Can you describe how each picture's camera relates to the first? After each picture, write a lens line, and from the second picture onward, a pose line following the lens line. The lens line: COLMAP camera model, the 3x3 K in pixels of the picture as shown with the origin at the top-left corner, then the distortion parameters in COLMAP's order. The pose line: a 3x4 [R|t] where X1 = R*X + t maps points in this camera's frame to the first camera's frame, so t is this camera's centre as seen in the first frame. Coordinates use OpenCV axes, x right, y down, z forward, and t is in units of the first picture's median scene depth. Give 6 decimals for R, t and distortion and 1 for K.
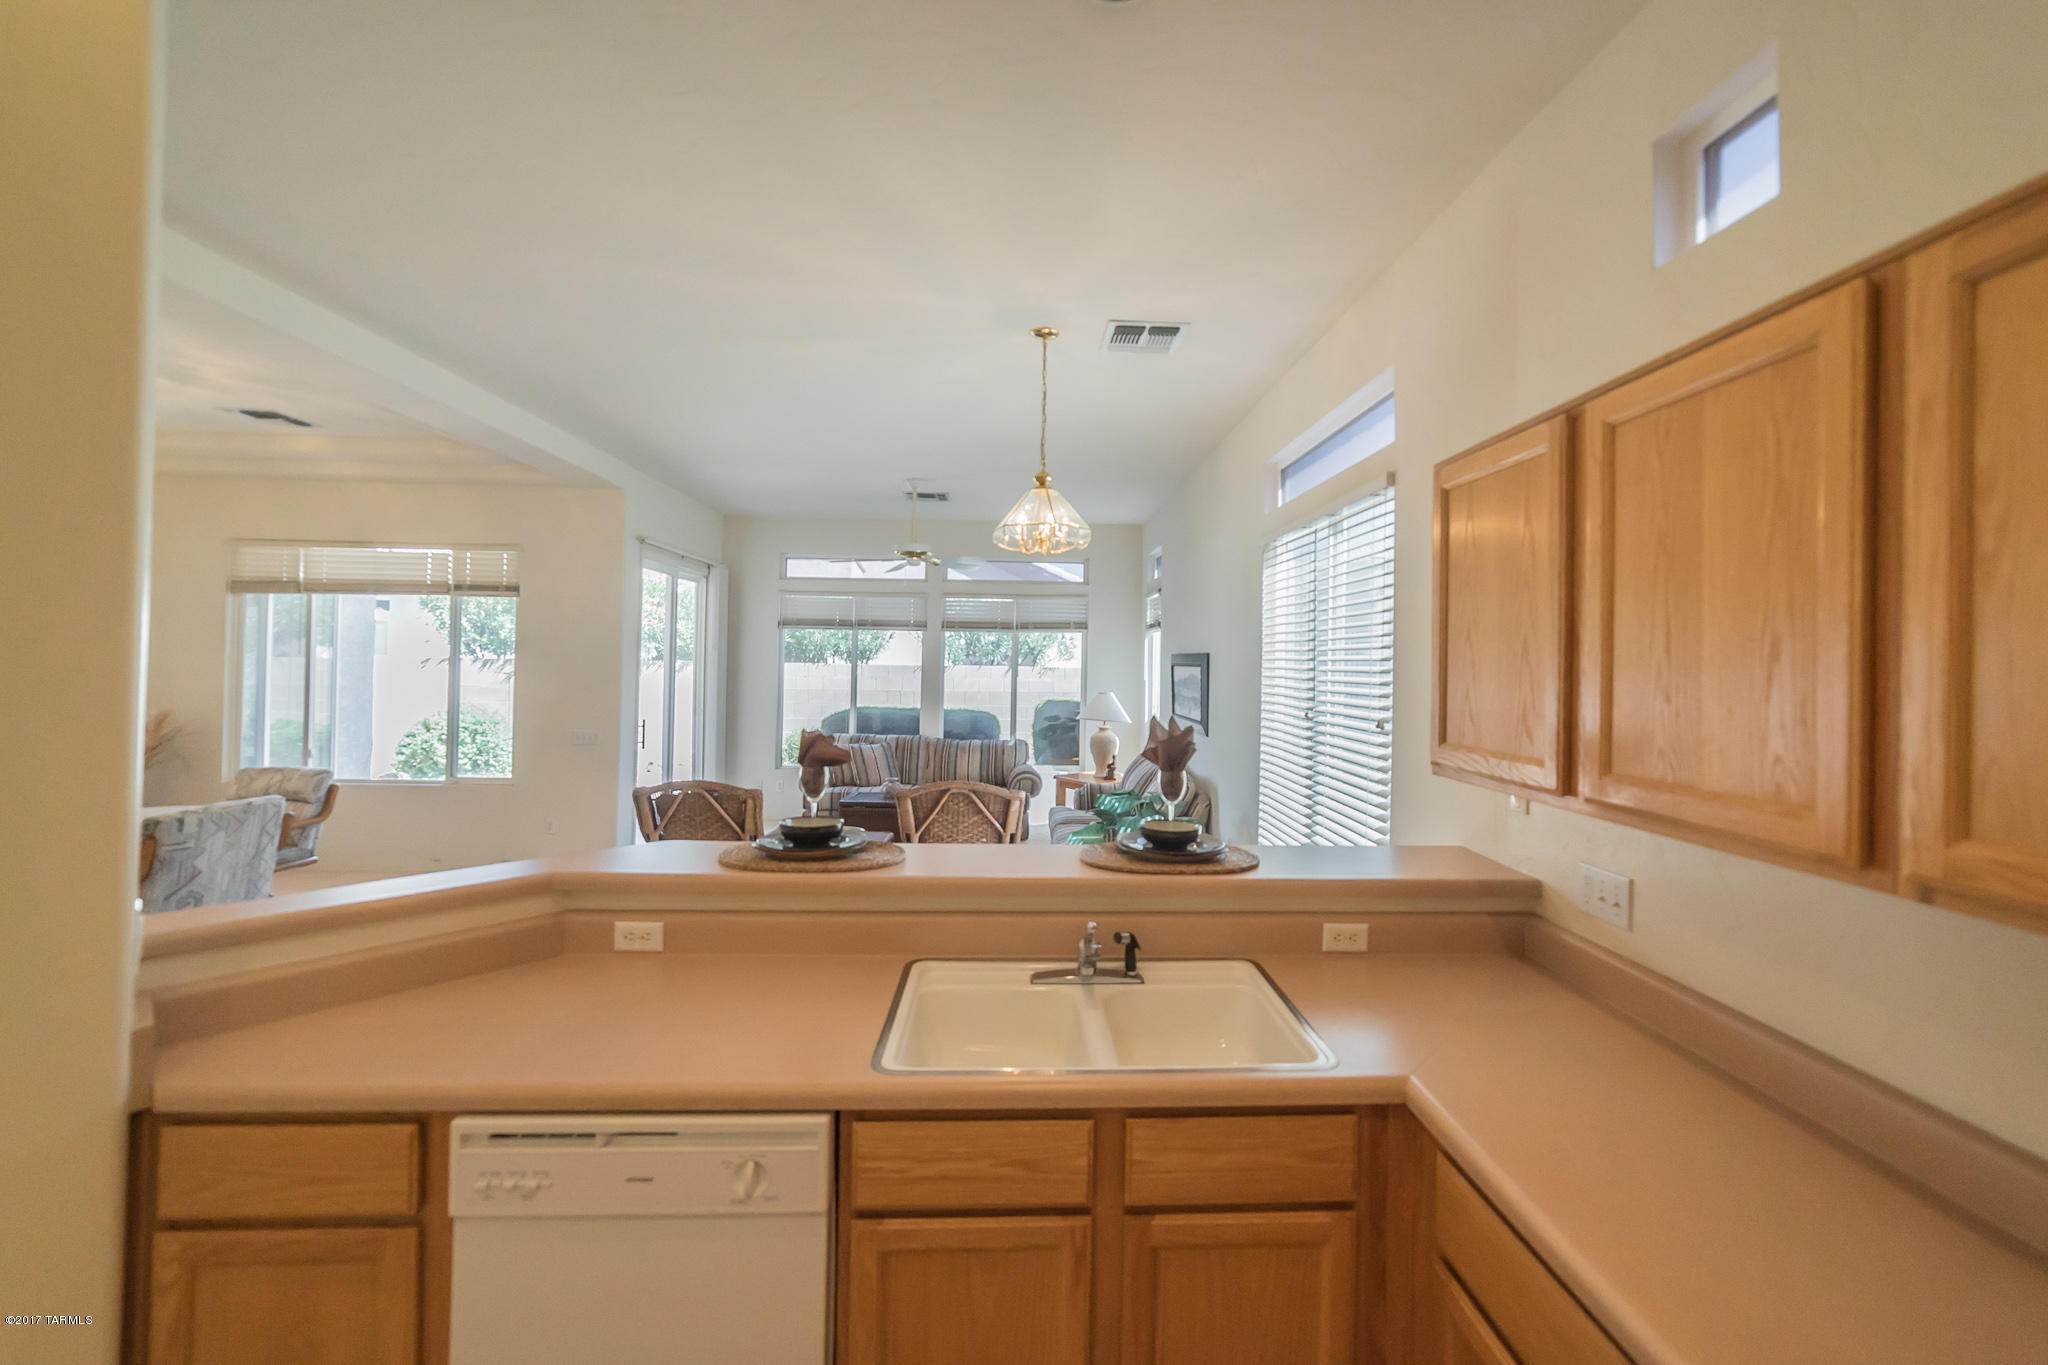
lens RADIAL K [[824.2, 0, 1055.1], [0, 824.2, 657.0], [0, 0, 1]] dist [-0.018700, 0.007195]
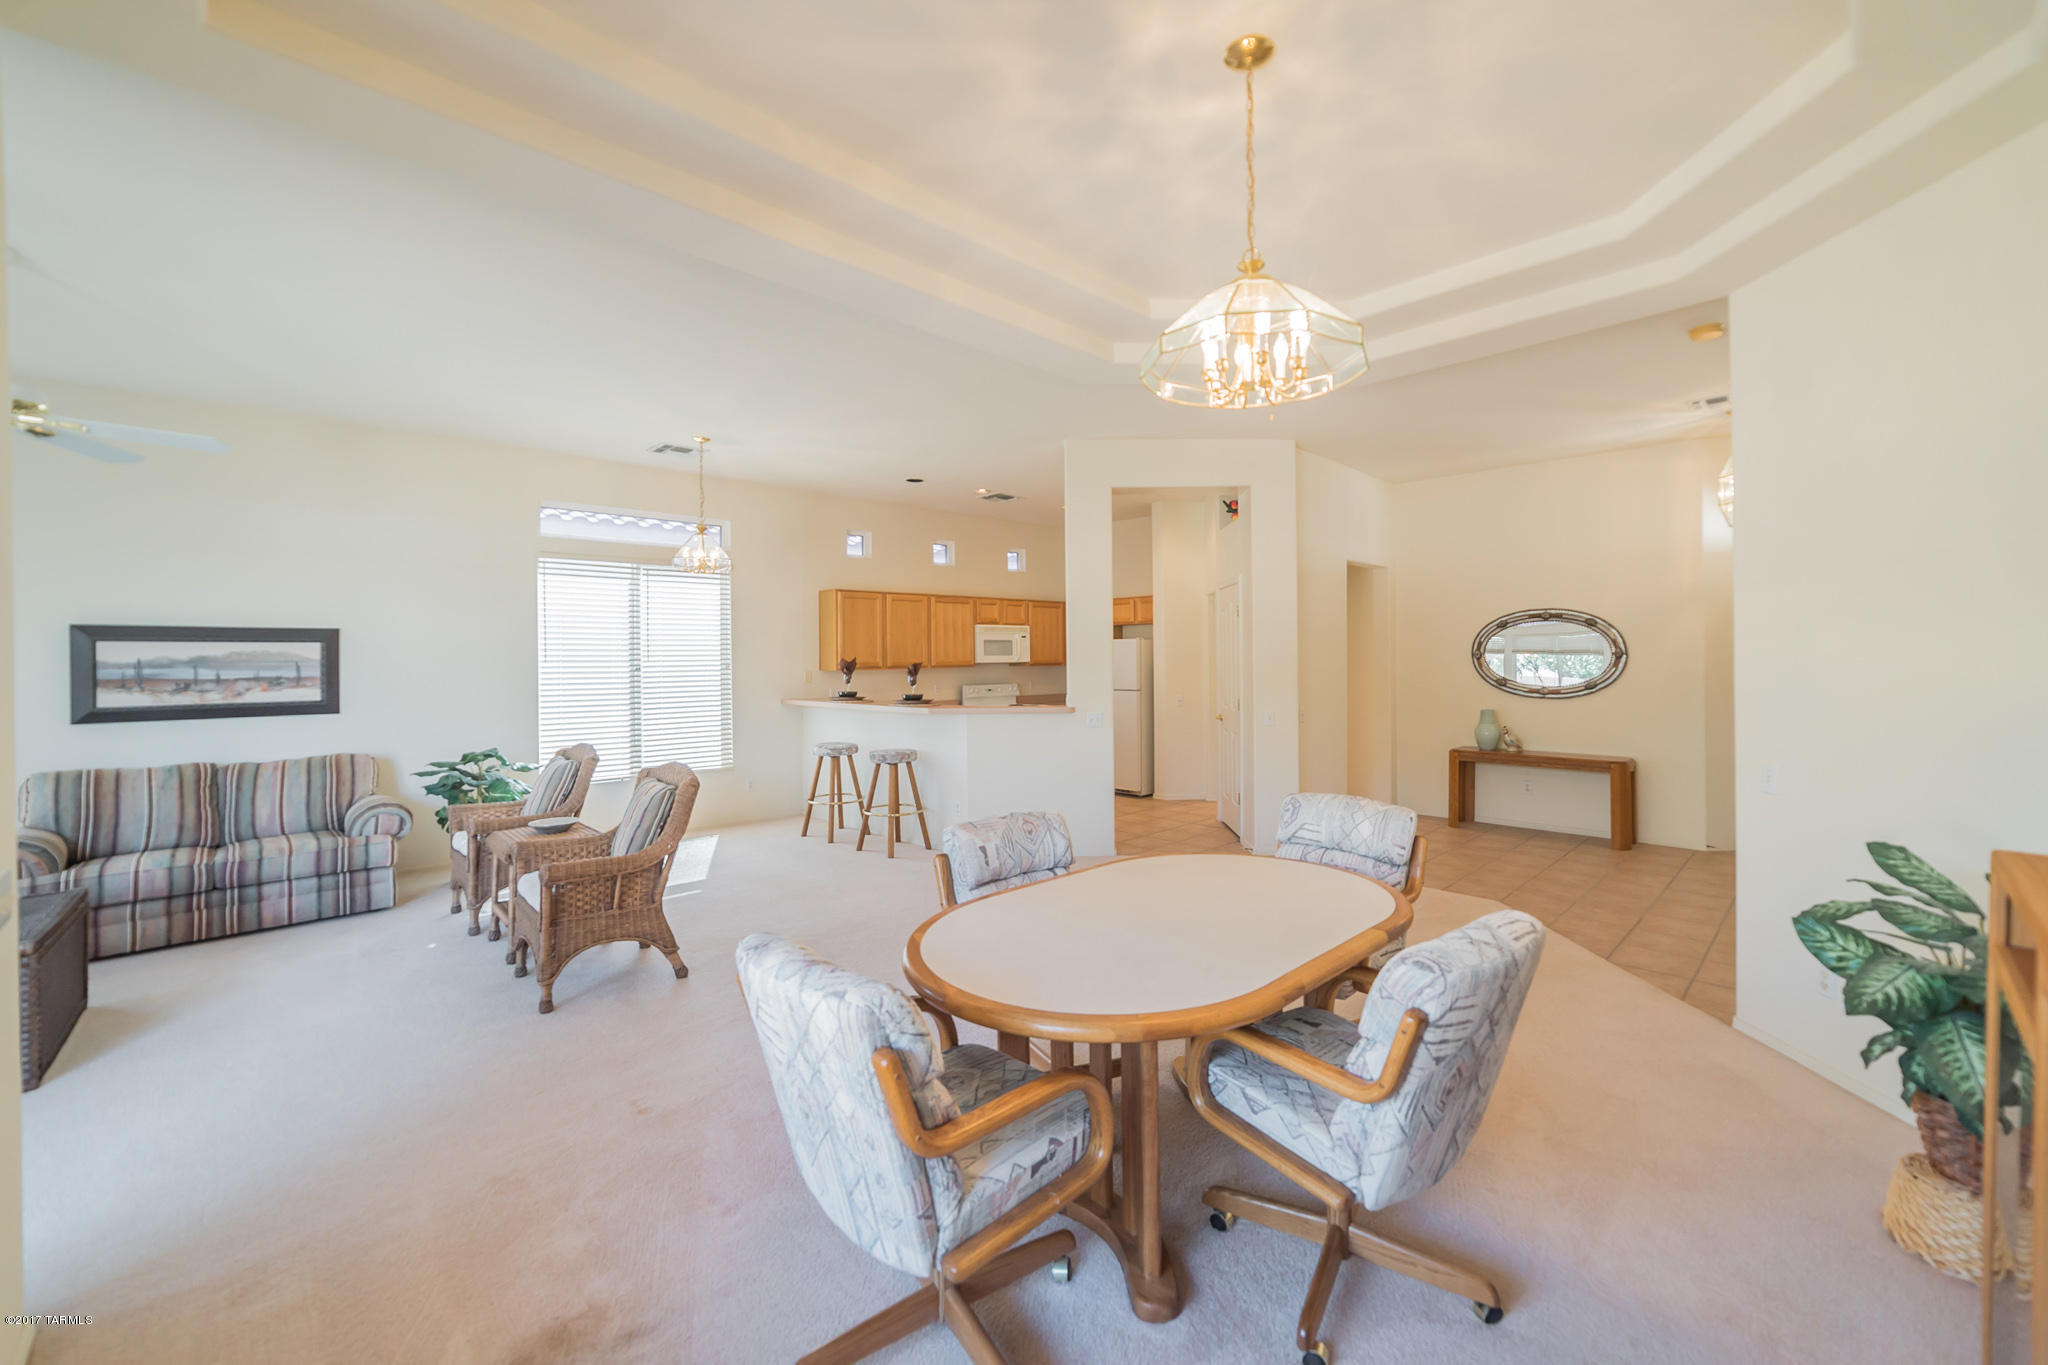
lens RADIAL K [[824.2, 0, 1055.1], [0, 824.2, 657.0], [0, 0, 1]] dist [-0.018700, 0.007195]
pose [[-0.673323, -0.006874, 0.739316, -1.635650], [-0.003966, 0.999976, 0.005685, 0.029313], [-0.739337, 0.000895, -0.673334, 1.520180]]
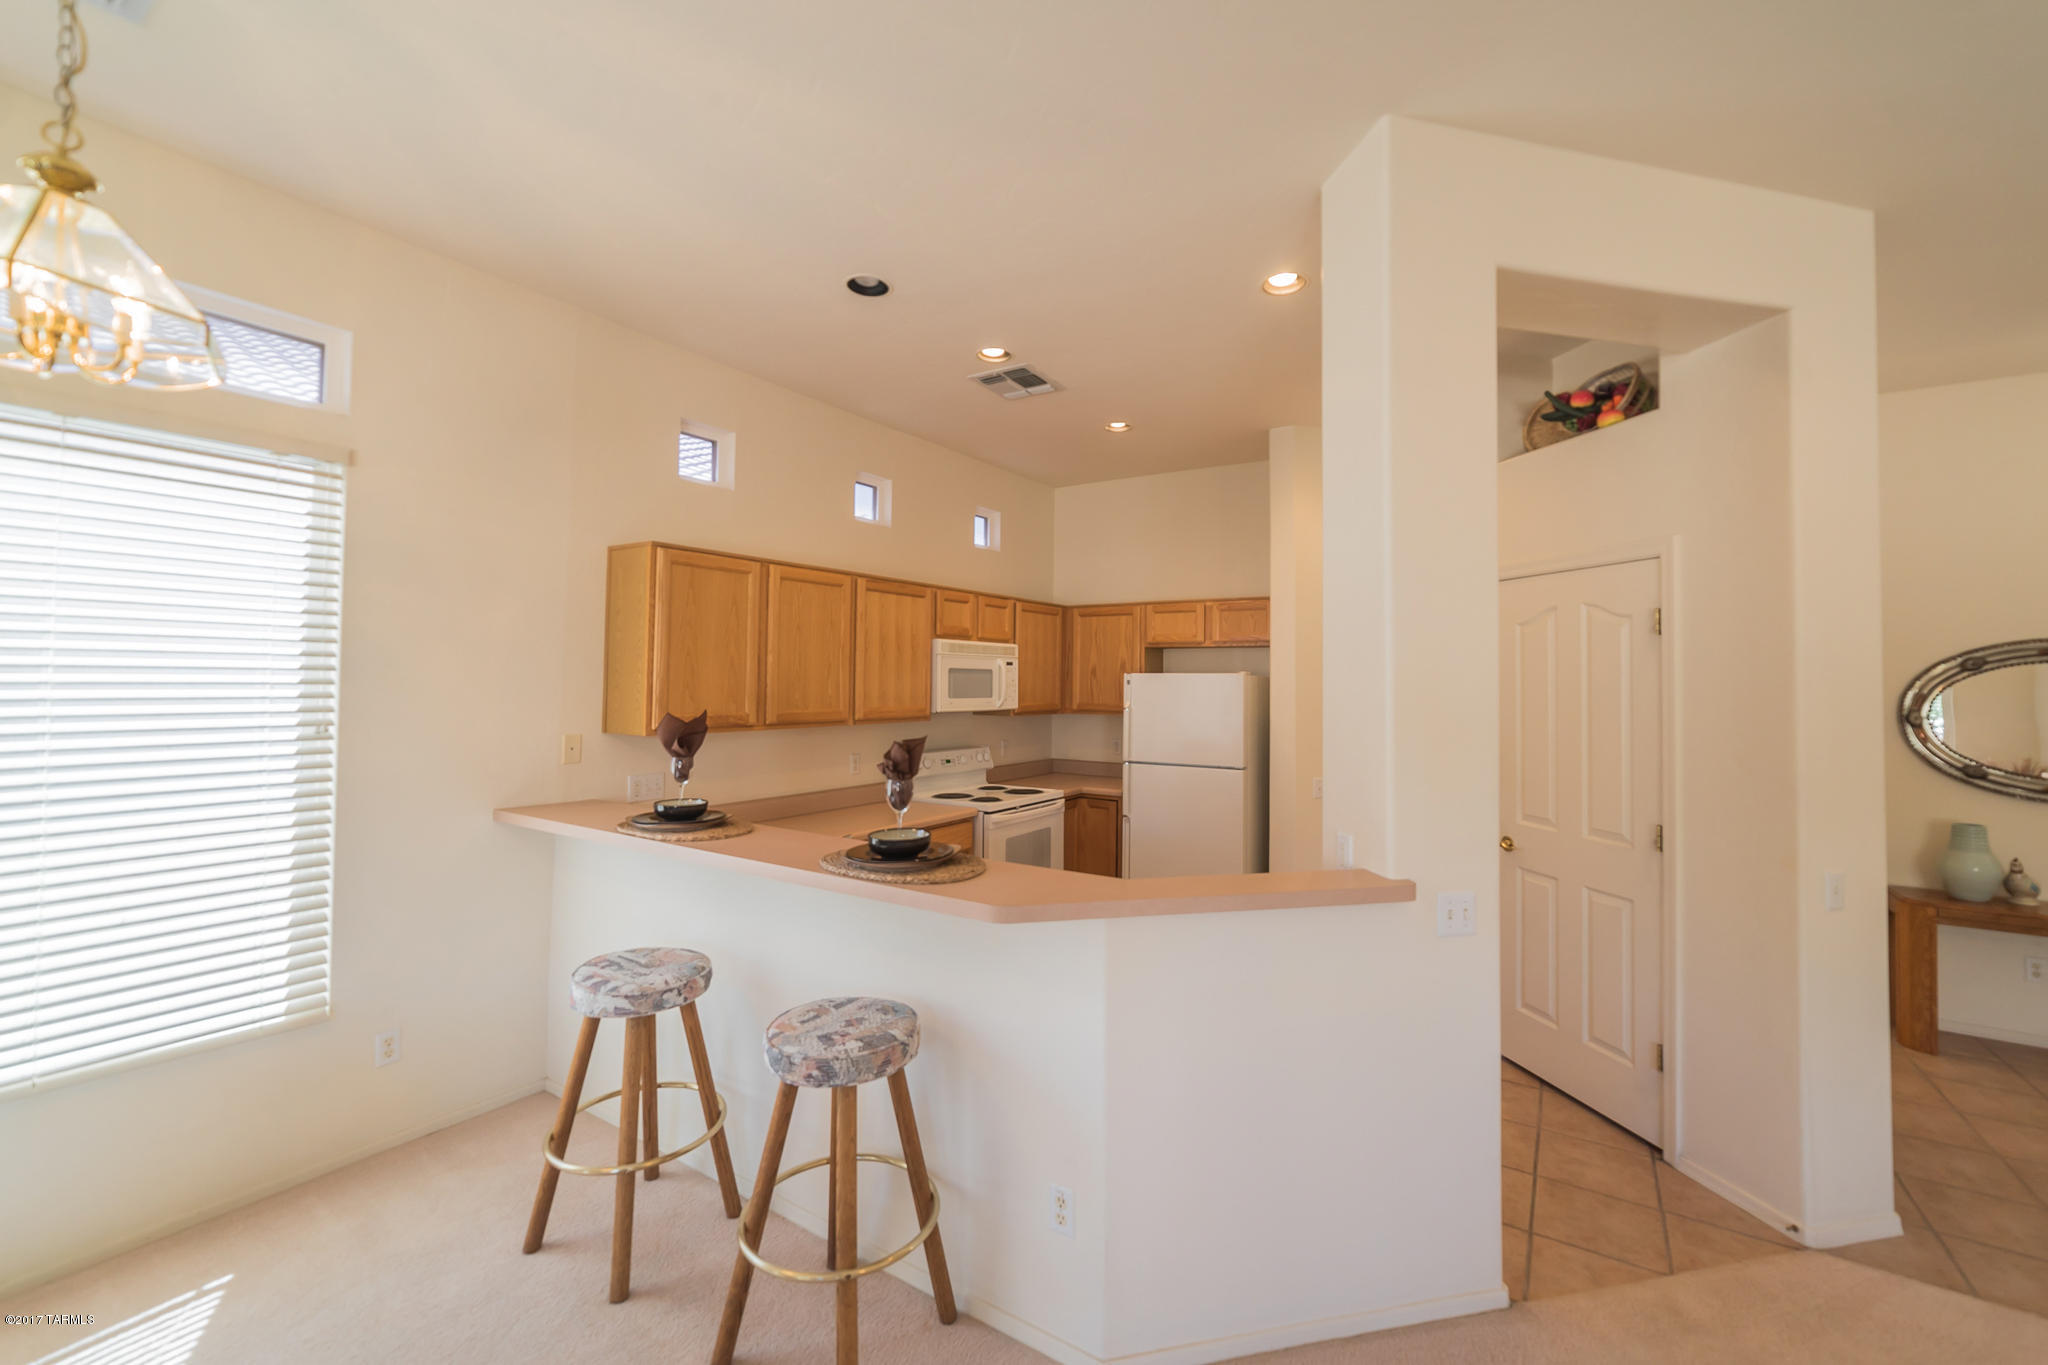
lens RADIAL K [[824.2, 0, 1055.1], [0, 824.2, 657.0], [0, 0, 1]] dist [-0.018700, 0.007195]
pose [[-0.816143, -0.004220, 0.577835, -0.589045], [-0.025269, 0.999277, -0.028392, 0.008434], [-0.577298, -0.037773, -0.815659, 0.994447]]
